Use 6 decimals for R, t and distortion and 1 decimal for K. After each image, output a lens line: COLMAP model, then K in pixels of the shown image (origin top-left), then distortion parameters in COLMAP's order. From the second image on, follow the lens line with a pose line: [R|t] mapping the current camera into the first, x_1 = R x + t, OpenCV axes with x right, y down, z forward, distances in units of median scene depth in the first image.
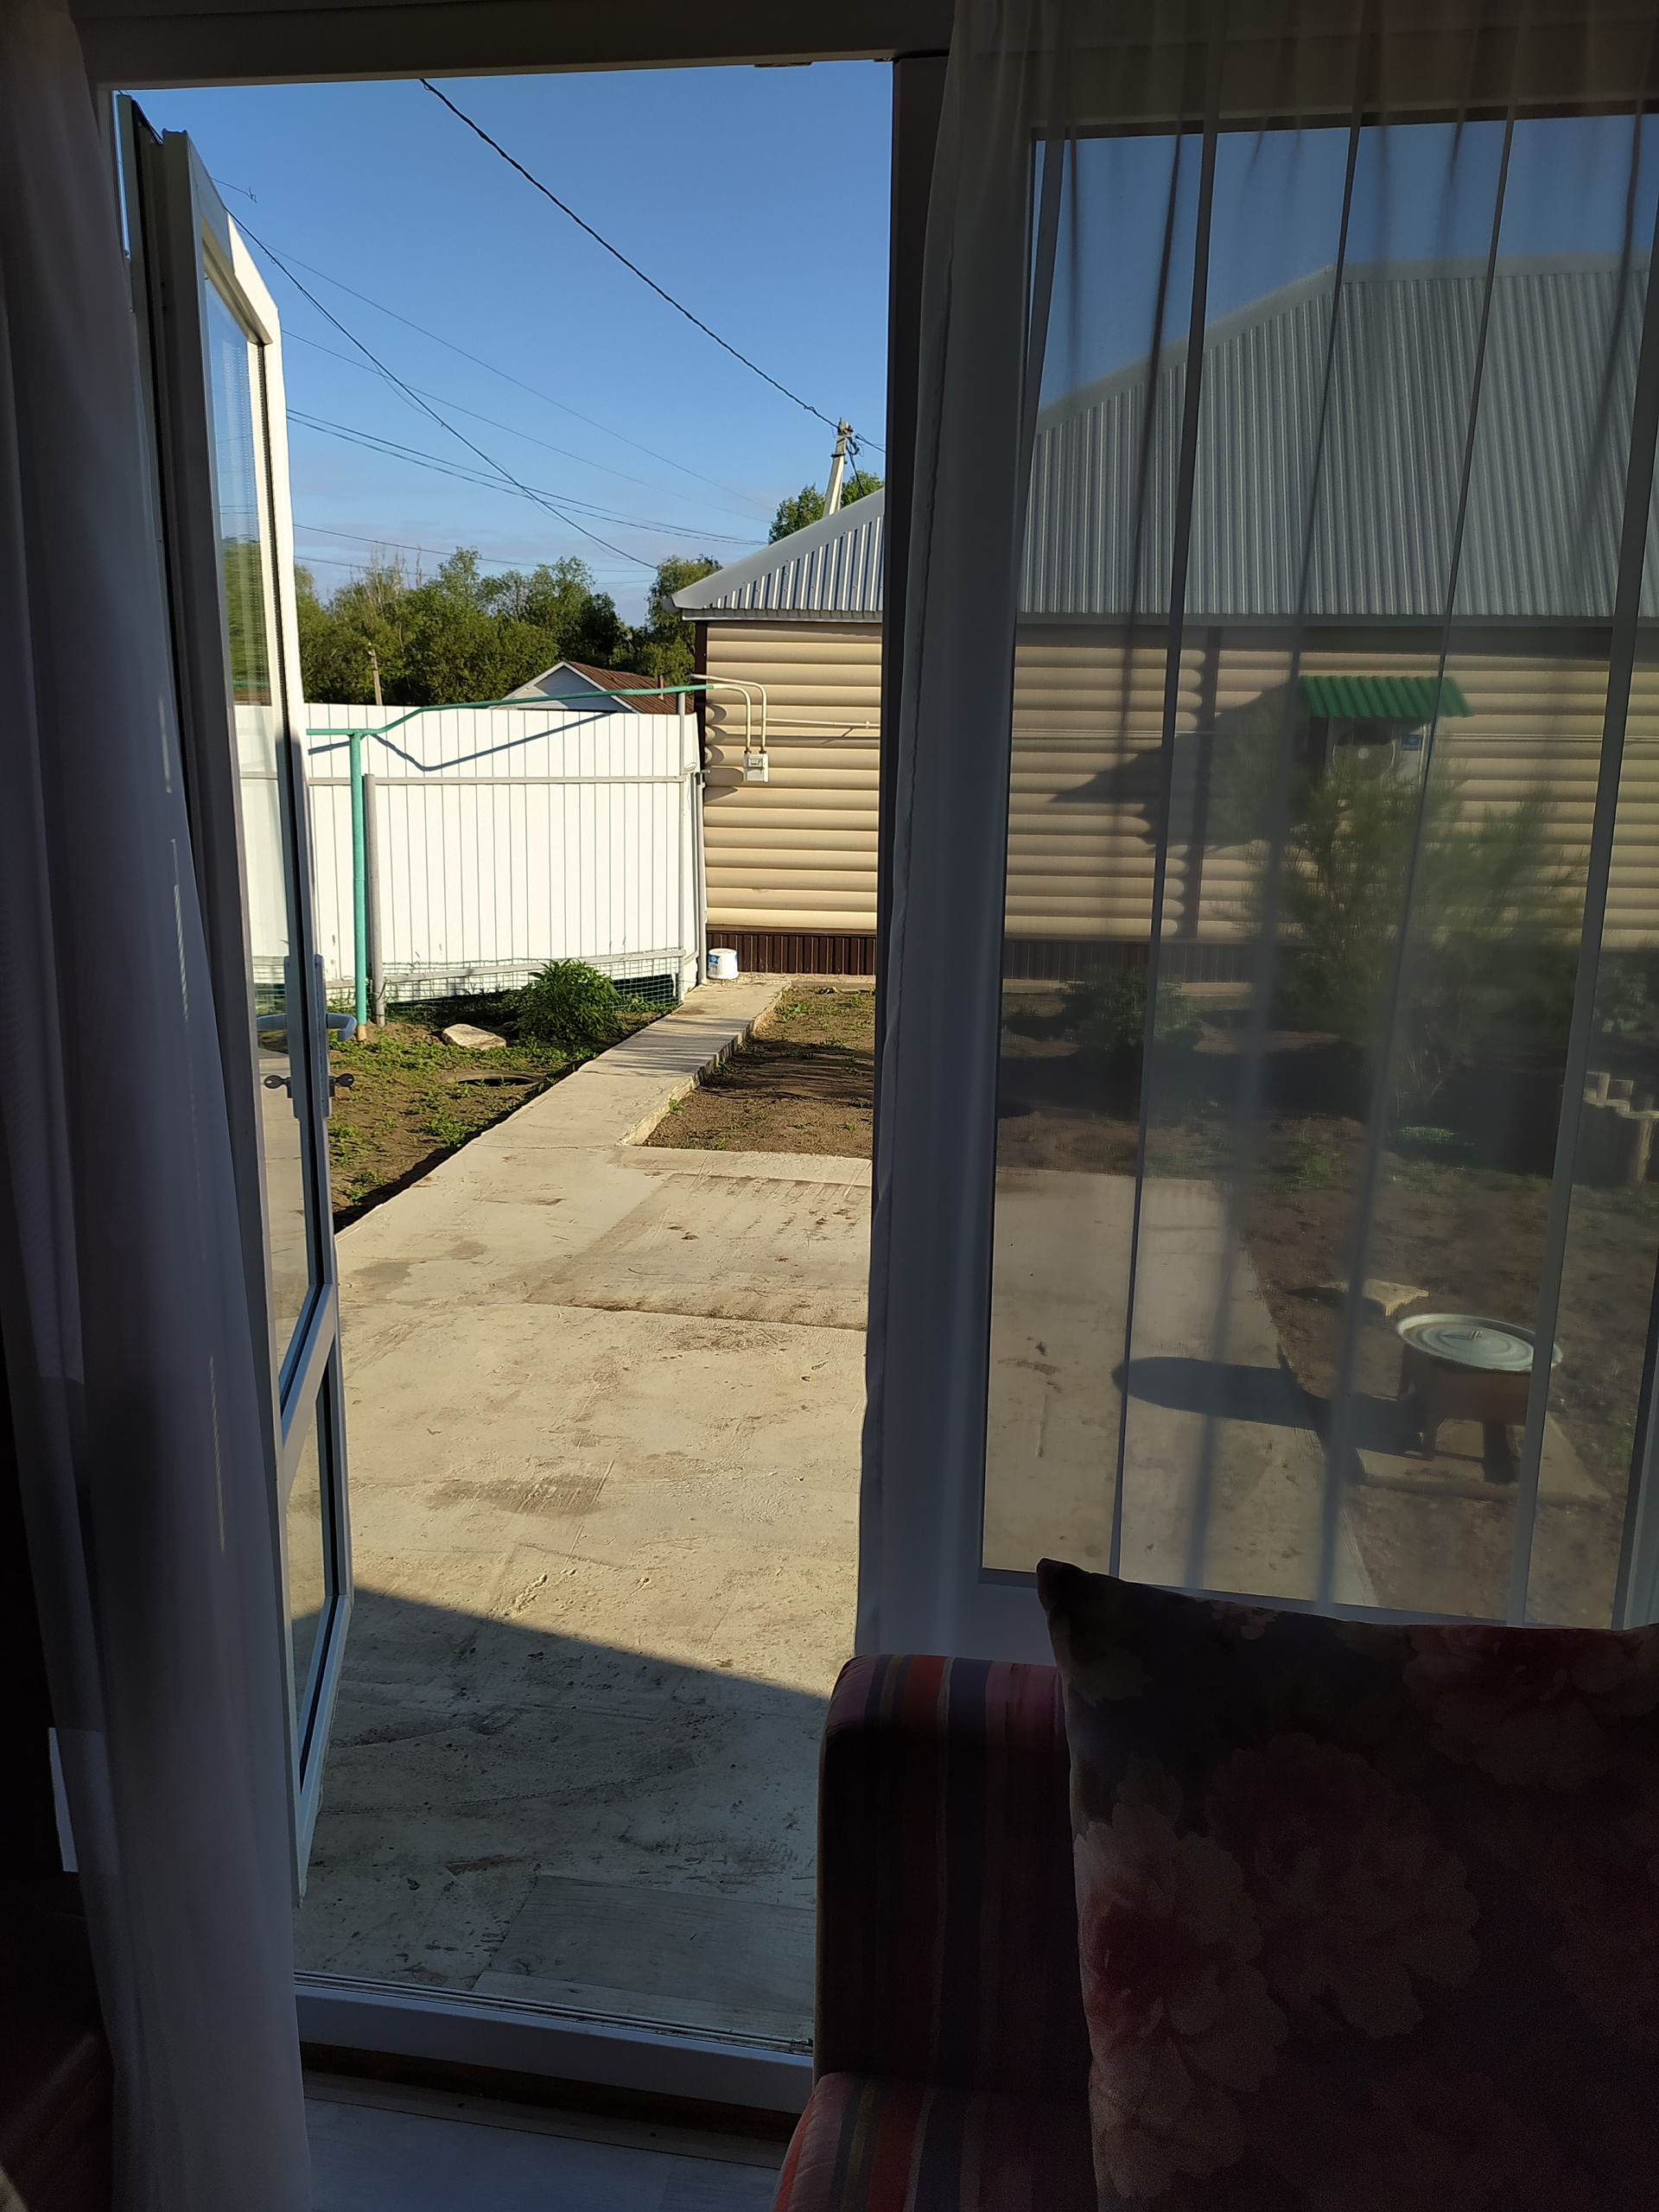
lens RADIAL K [[1665.1, 0, 825.9], [0, 1665.1, 1082.1], [0, 0, 1]] dist [0.079026, -0.080348]
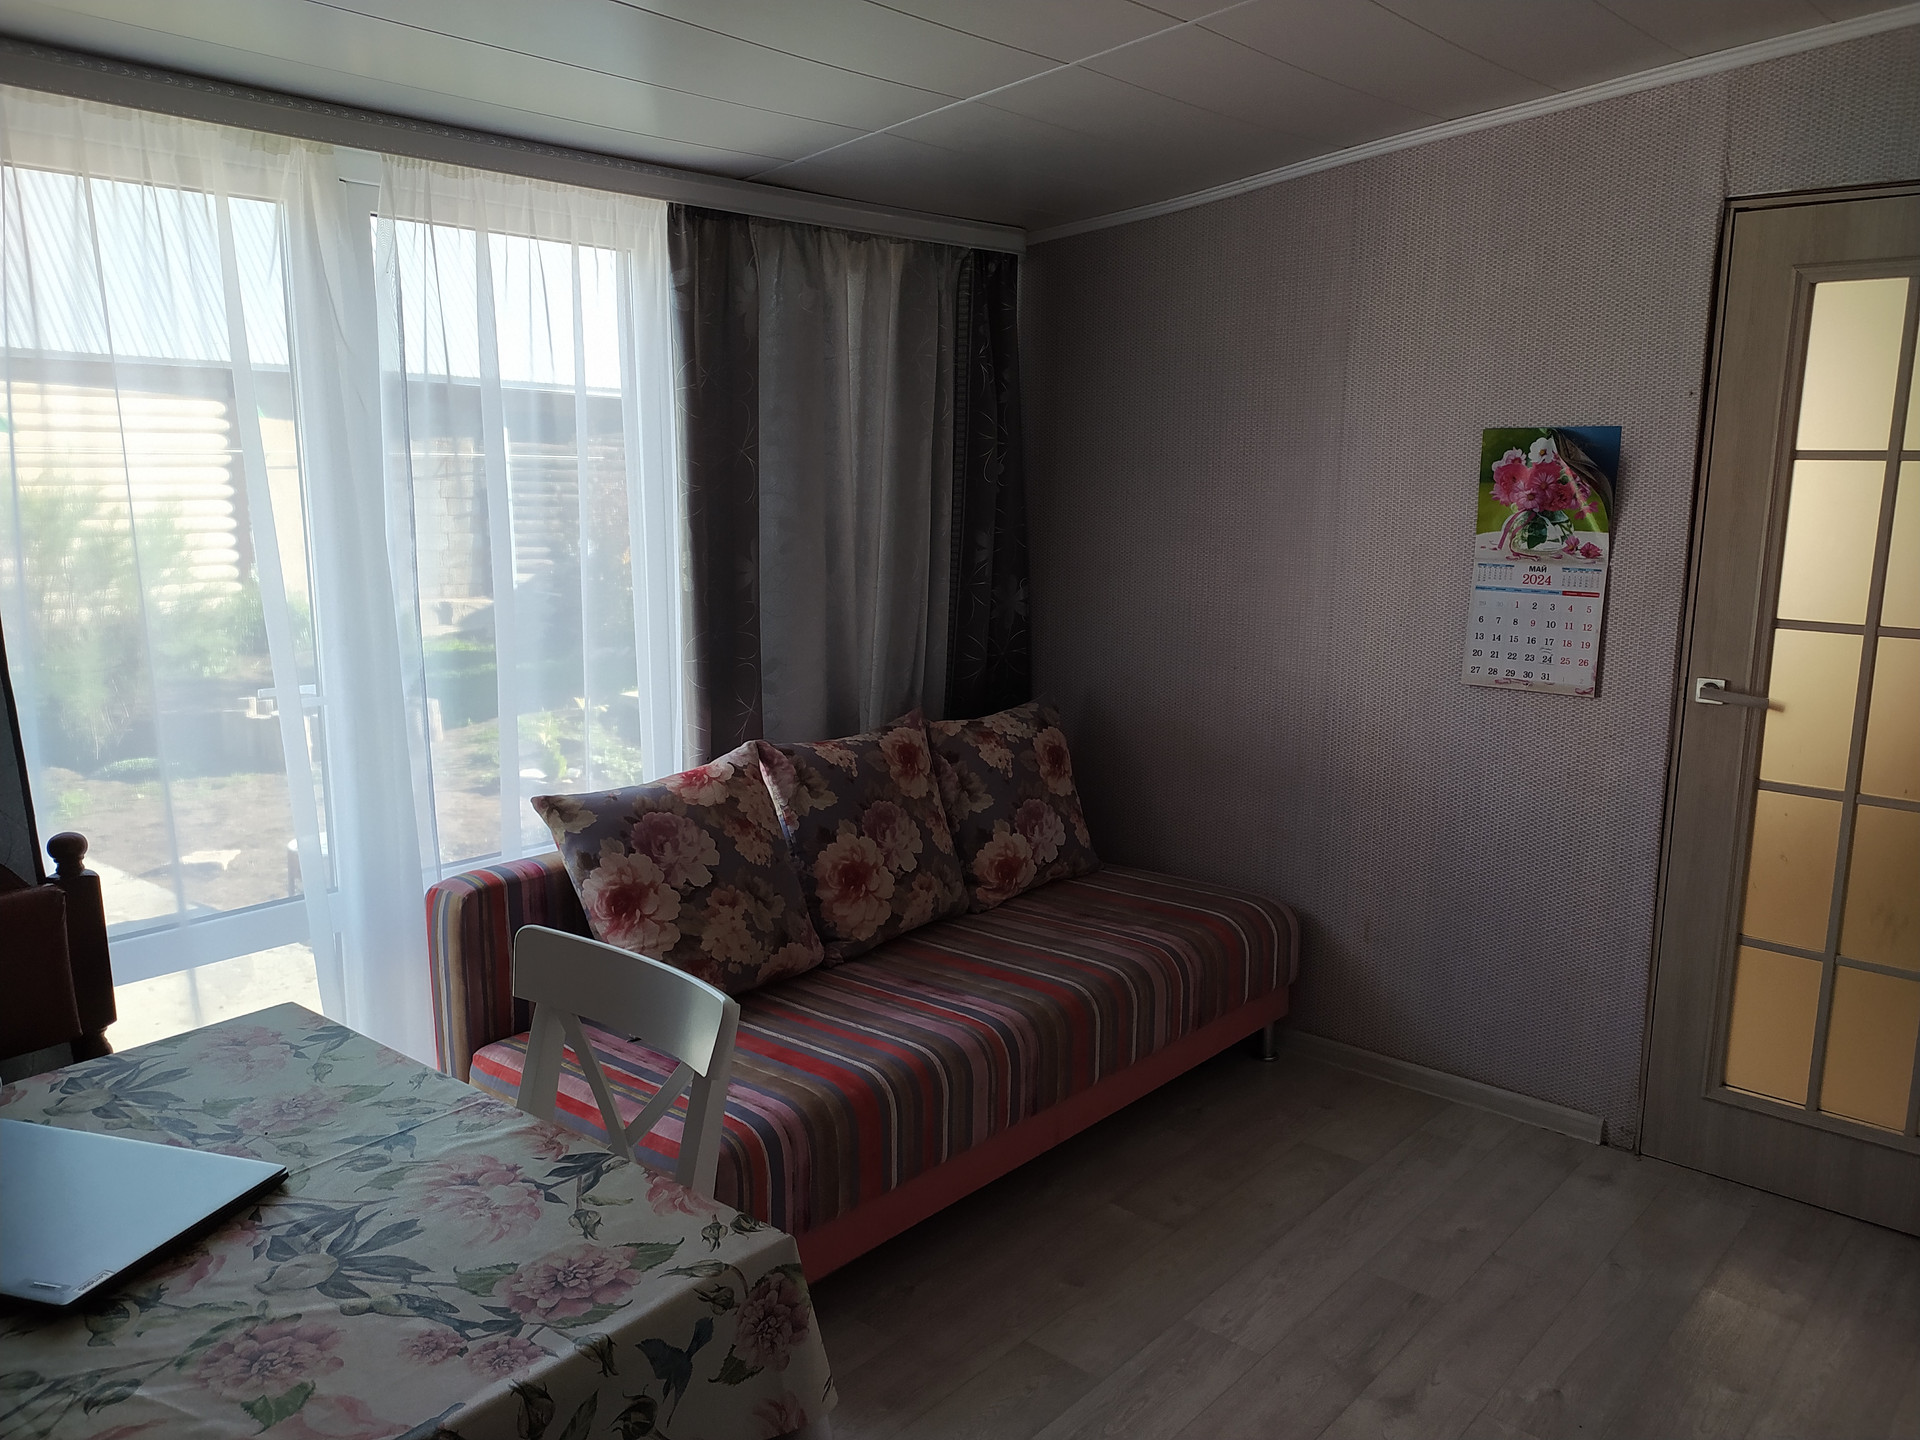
lens RADIAL K [[1435.3, 0, 966.5], [0, 1435.3, 719.1], [0, 0, 1]] dist [0.070259, -0.079172]
pose [[0.522730, -0.160773, 0.837201, -0.196995], [0.172808, 0.981651, 0.080615, 0.014847], [-0.834800, 0.102535, 0.540921, -0.108594]]
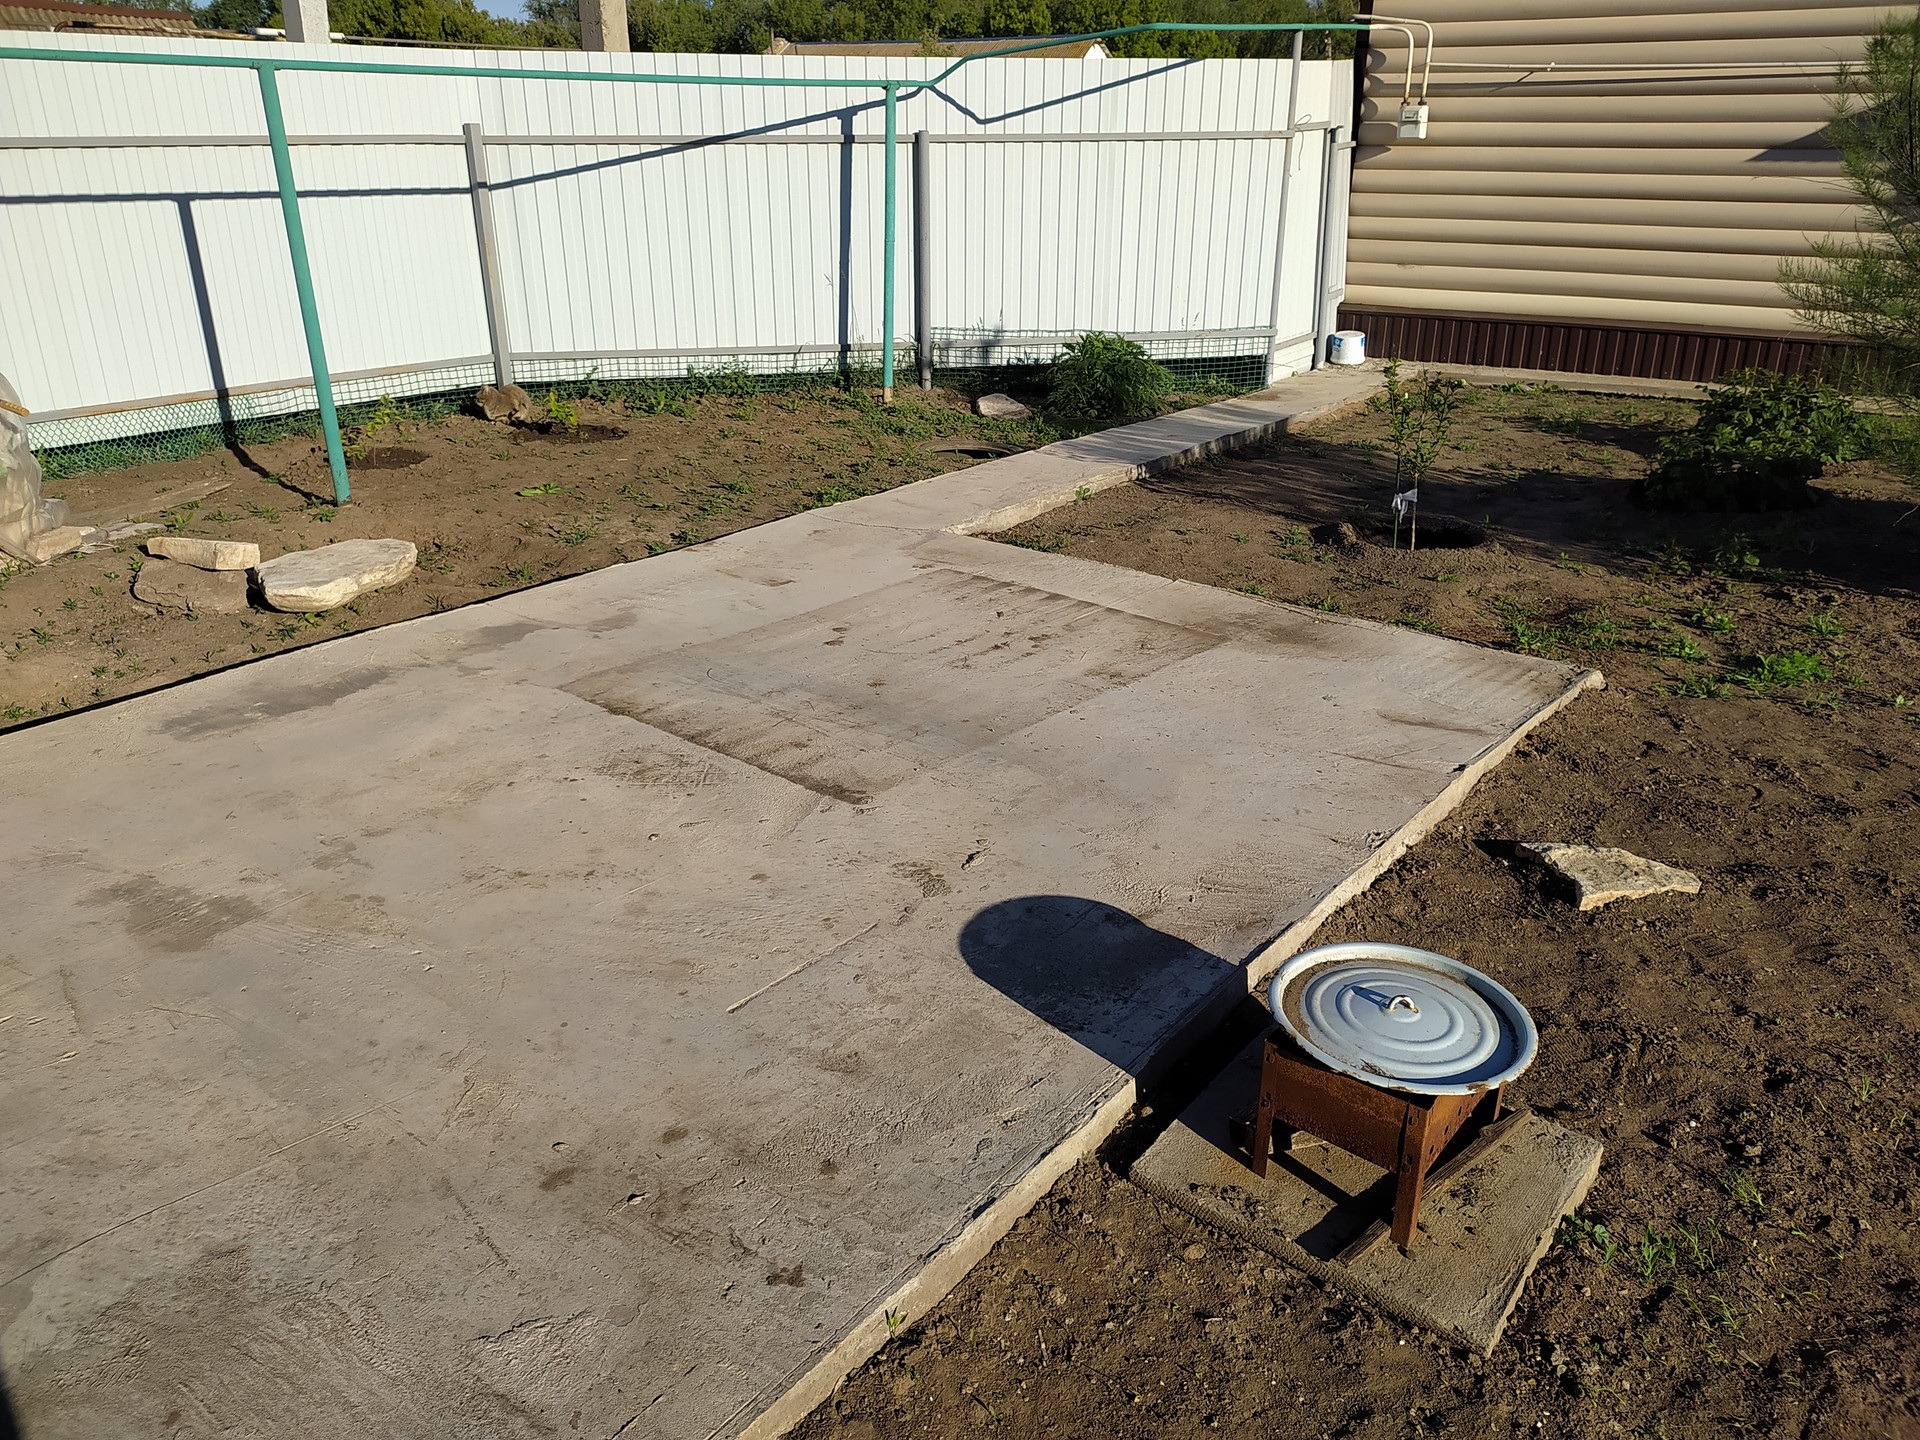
lens RADIAL K [[1431.2, 0, 968.9], [0, 1431.2, 723.1], [0, 0, 1]] dist [0.058219, -0.073798]
pose [[0.871614, 0.171655, -0.459155, 0.217808], [-0.083669, 0.975034, 0.205689, -0.018759], [0.483000, -0.140864, 0.864216, 0.228181]]
